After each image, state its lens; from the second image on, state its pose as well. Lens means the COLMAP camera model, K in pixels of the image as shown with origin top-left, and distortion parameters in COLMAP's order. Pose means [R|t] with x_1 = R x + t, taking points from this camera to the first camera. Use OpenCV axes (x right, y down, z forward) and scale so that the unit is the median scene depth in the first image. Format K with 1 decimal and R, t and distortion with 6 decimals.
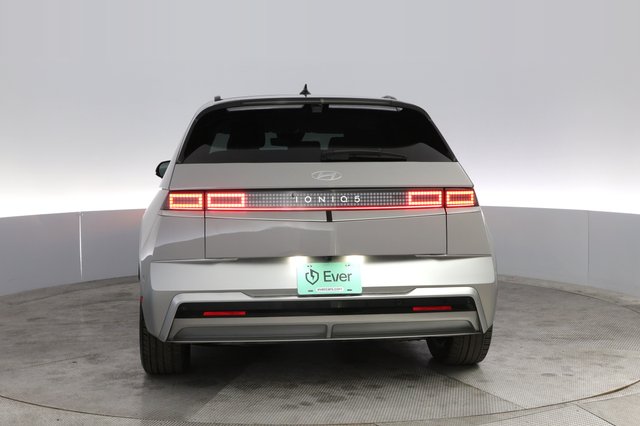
lens RADIAL K [[619.3, 0, 319.8], [0, 619.3, 208.2], [0, 0, 1]] dist [-0.053799, 0.000000]
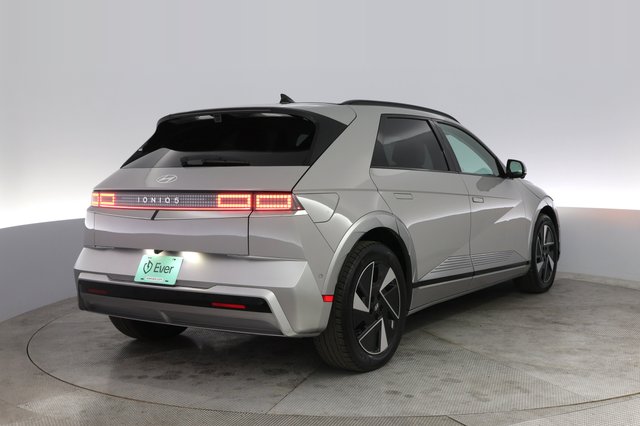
lens RADIAL K [[619.3, 0, 336.3], [0, 619.3, 222.0], [0, 0, 1]] dist [-0.053799, 0.000000]
pose [[0.897852, 0.038739, -0.438589, 0.751535], [-0.031408, 0.999219, 0.023960, -0.010636], [0.439175, -0.007738, 0.898368, 0.120320]]
